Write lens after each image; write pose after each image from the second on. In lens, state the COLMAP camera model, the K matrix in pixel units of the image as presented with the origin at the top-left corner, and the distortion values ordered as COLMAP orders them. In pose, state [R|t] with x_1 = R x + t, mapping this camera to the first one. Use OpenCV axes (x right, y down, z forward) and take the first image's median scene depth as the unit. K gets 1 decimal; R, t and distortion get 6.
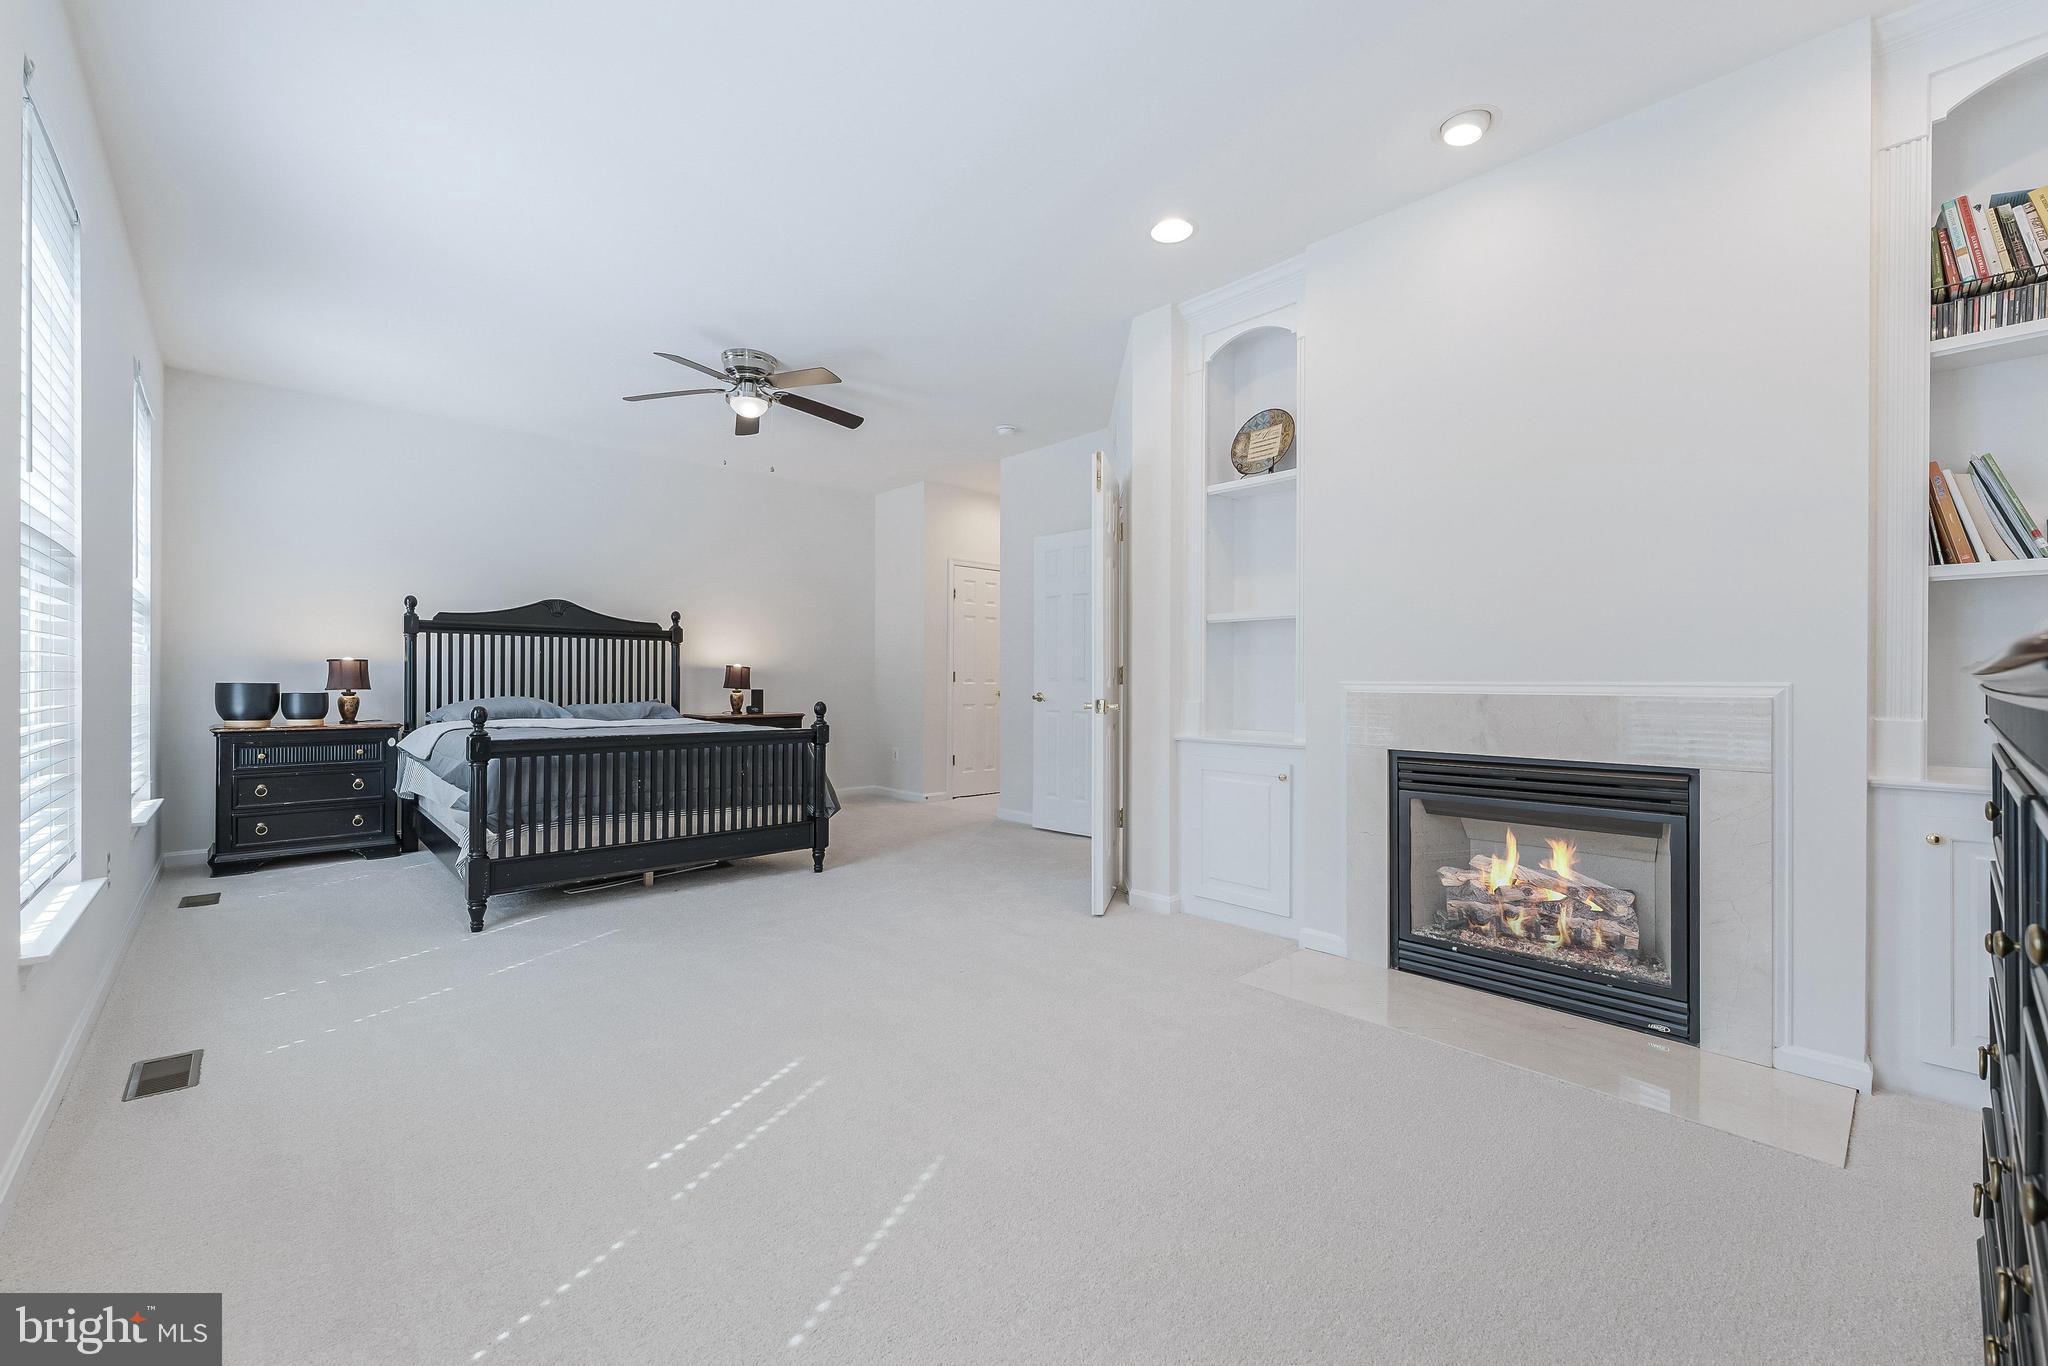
lens RADIAL K [[830.6, 0, 1043.6], [0, 830.6, 679.0], [0, 0, 1]] dist [0.000417, 0.000187]
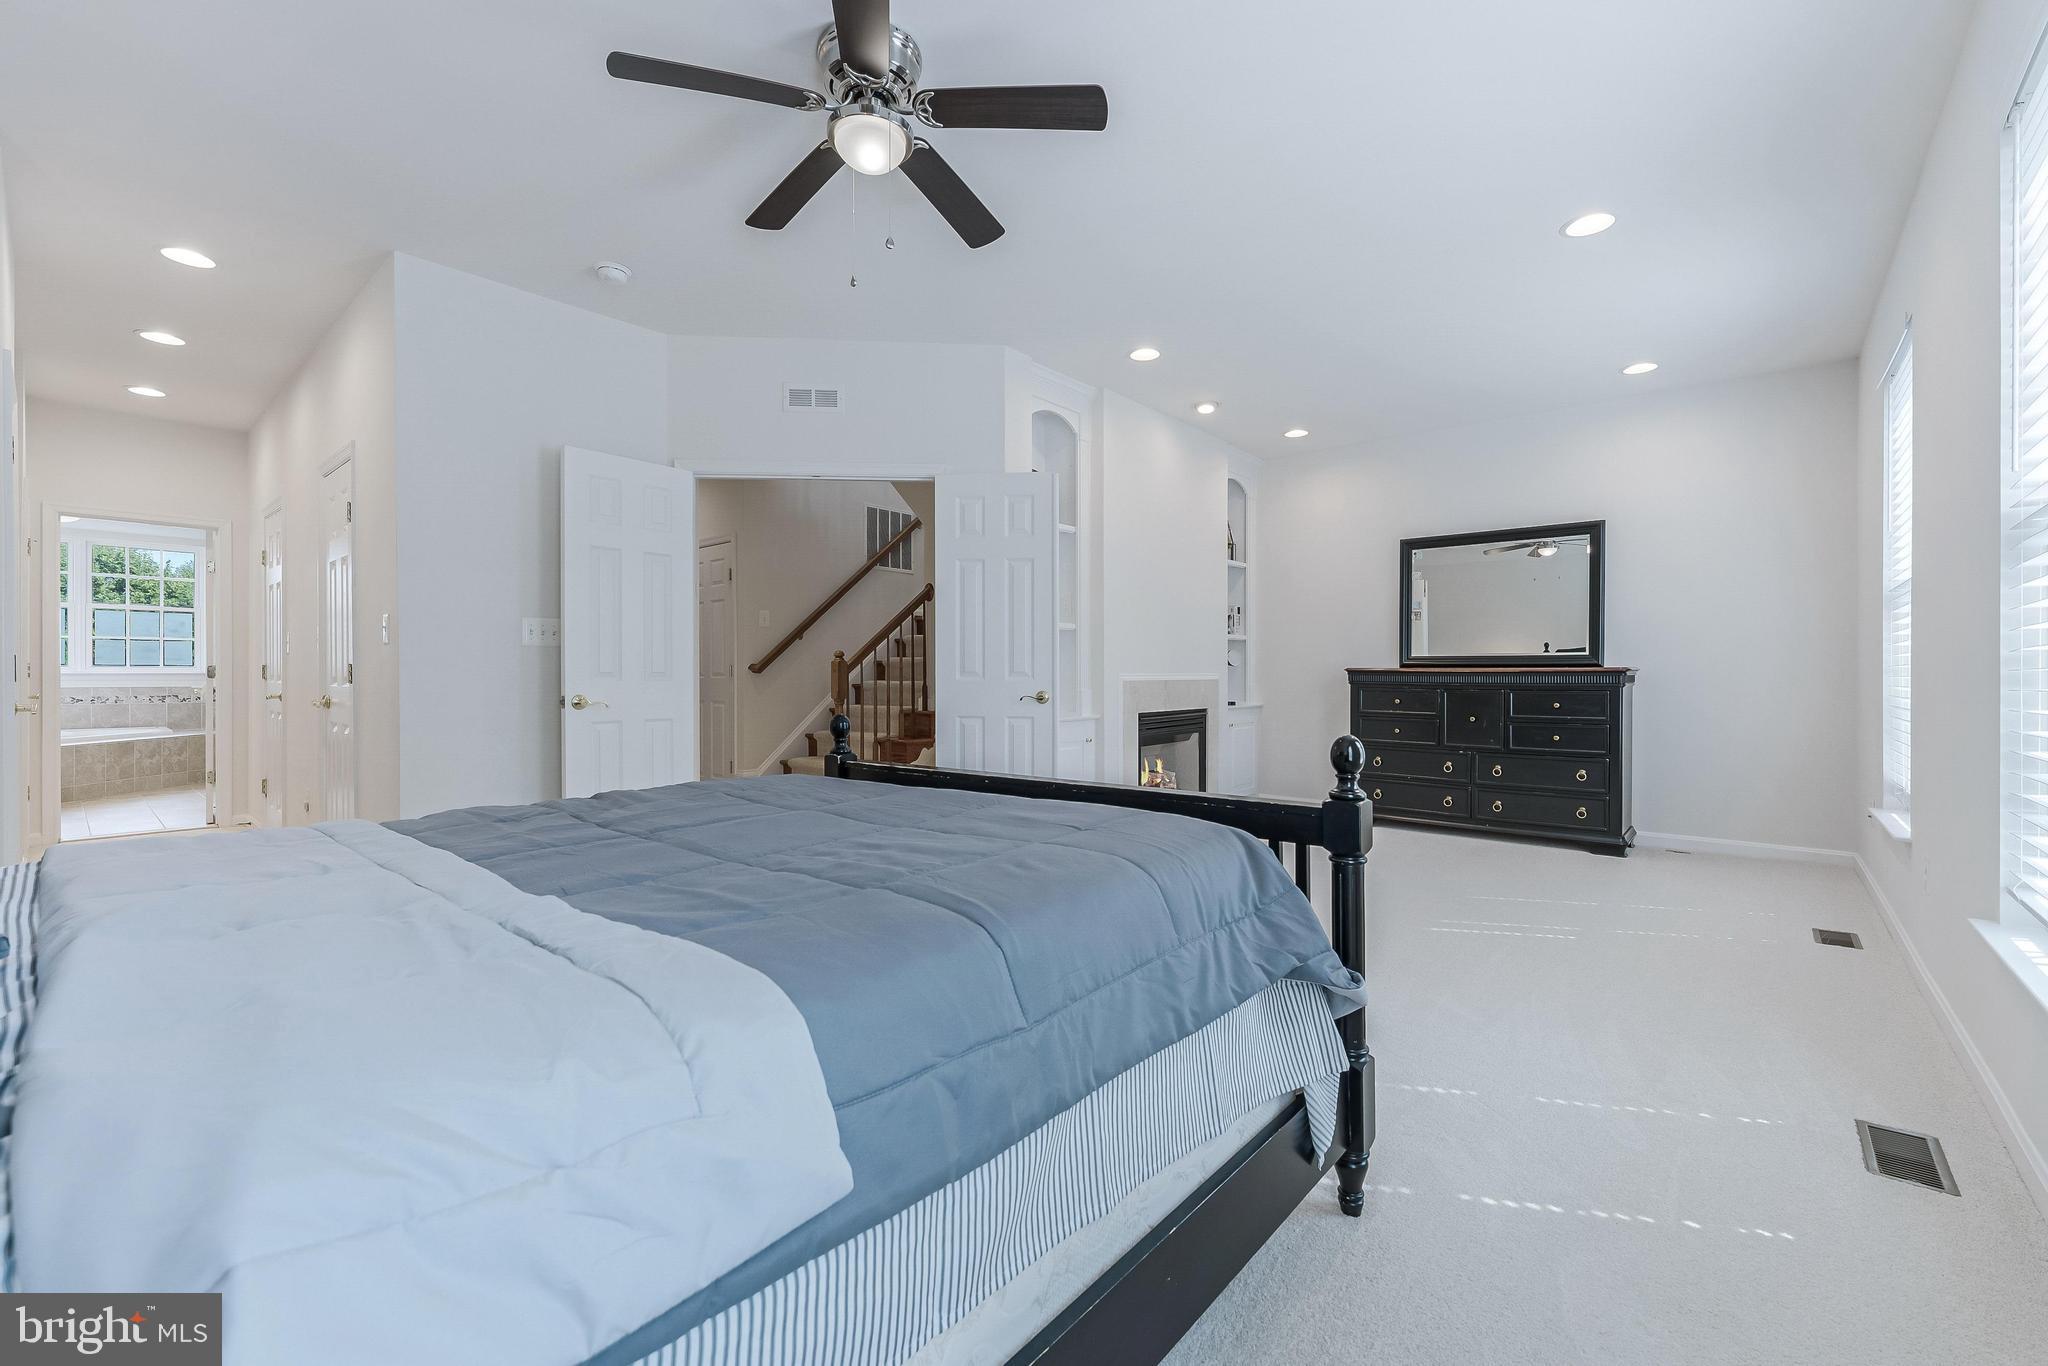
lens RADIAL K [[836.8, 0, 1031.0], [0, 836.8, 676.9], [0, 0, 1]] dist [0.000198, -0.000151]
pose [[-0.107132, -0.007155, 0.994219, -1.381216], [0.006404, 0.999948, 0.007886, -0.006520], [-0.994224, 0.007212, -0.107081, 1.505915]]
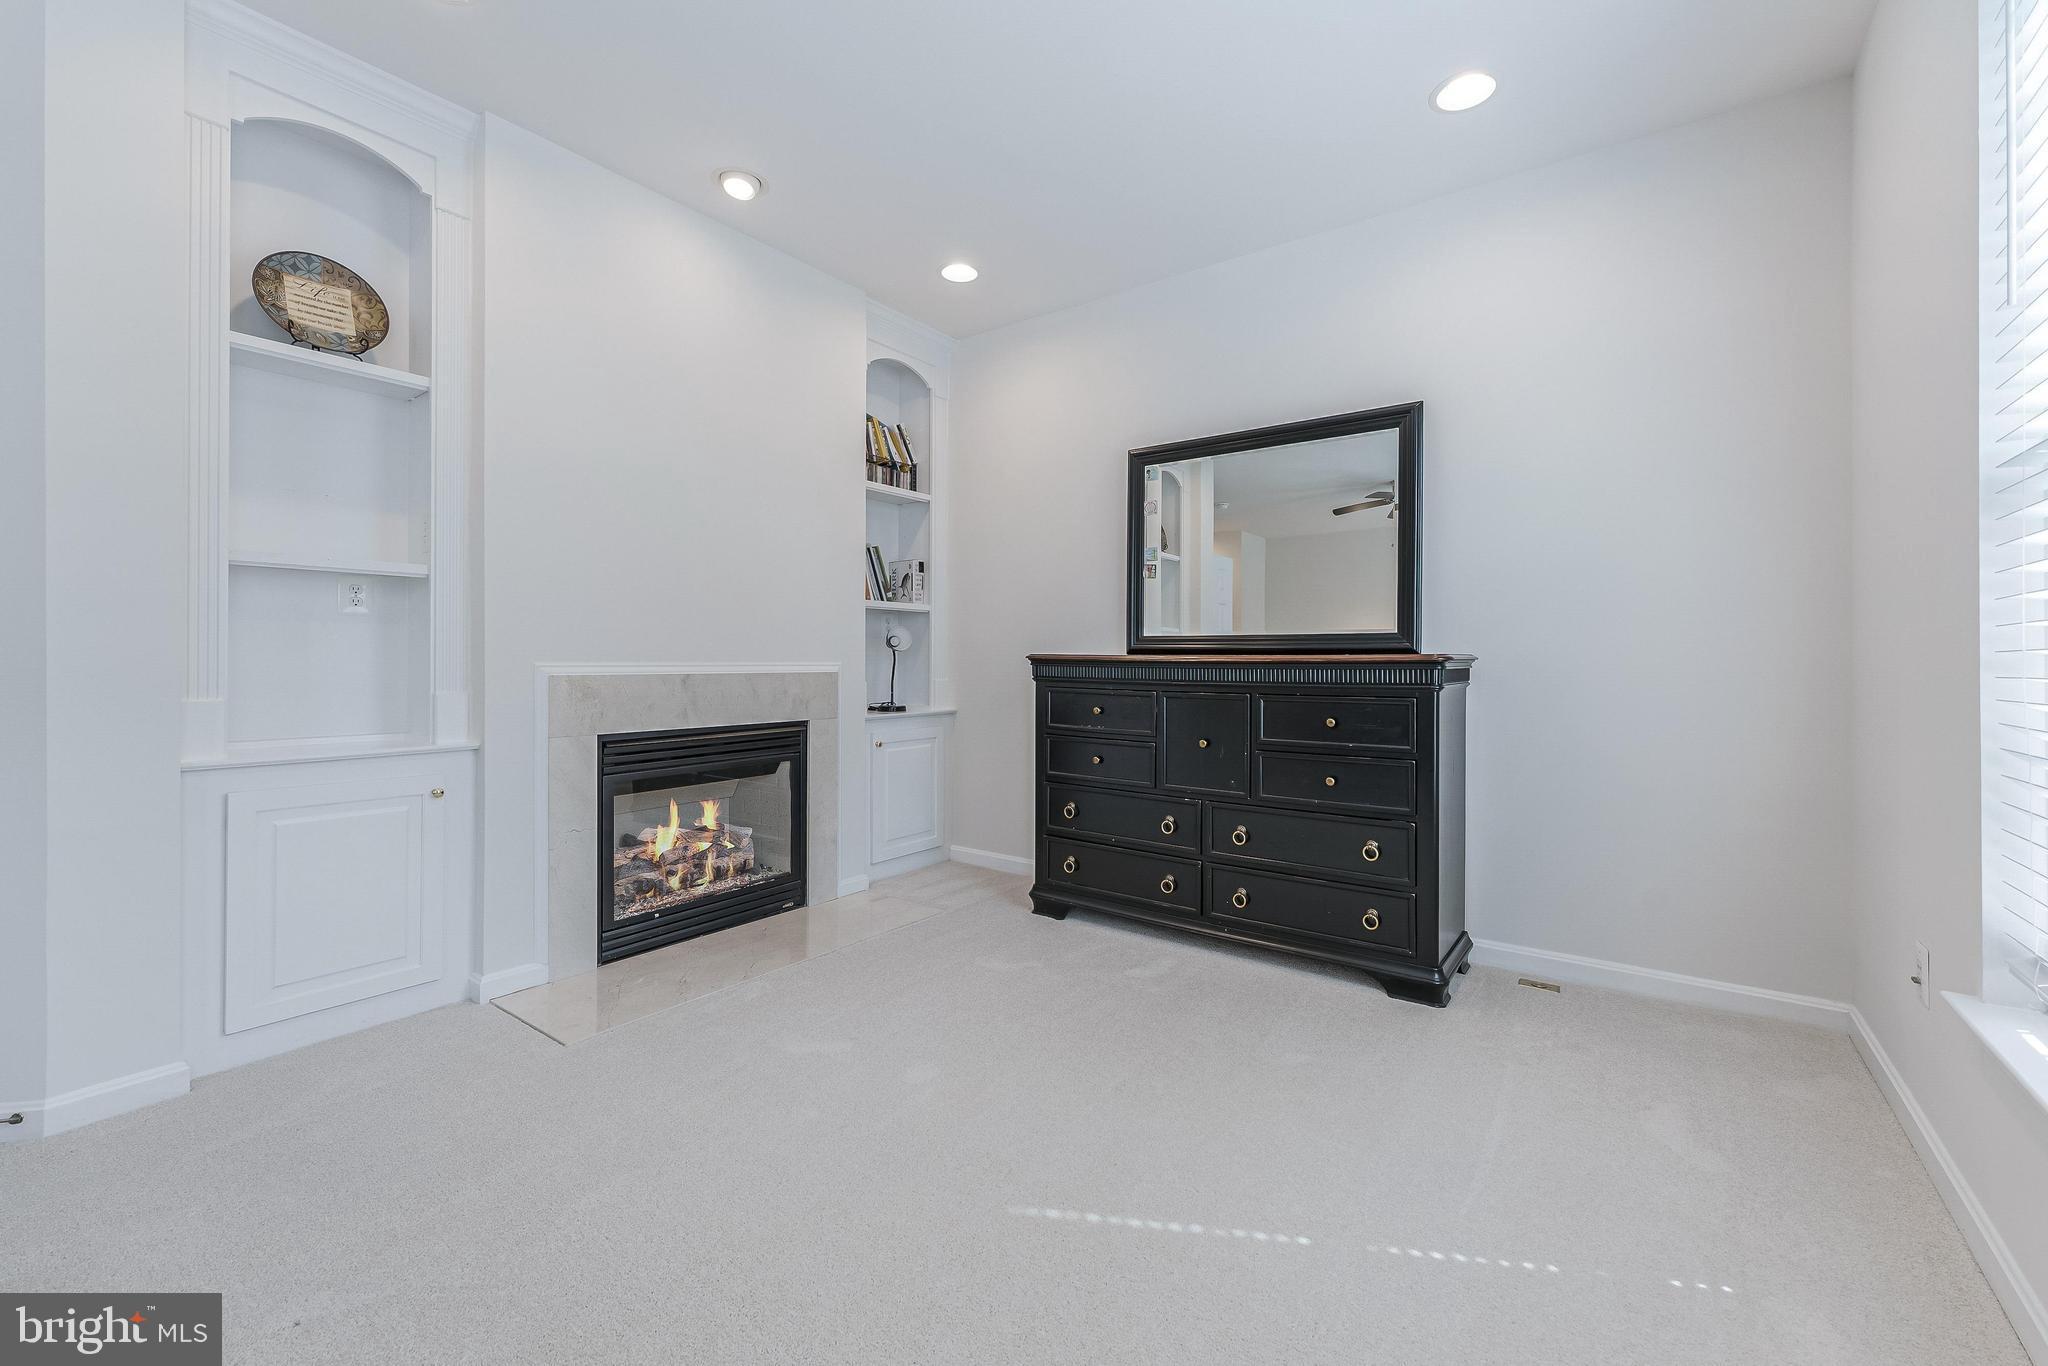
lens RADIAL K [[833.7, 0, 1029.0], [0, 833.7, 661.1], [0, 0, 1]] dist [0.000590, -0.000023]
pose [[-0.177797, -0.001800, 0.984066, -0.641705], [0.002349, 0.999995, 0.002254, -0.000077], [-0.984064, 0.002713, -0.177792, 0.735766]]
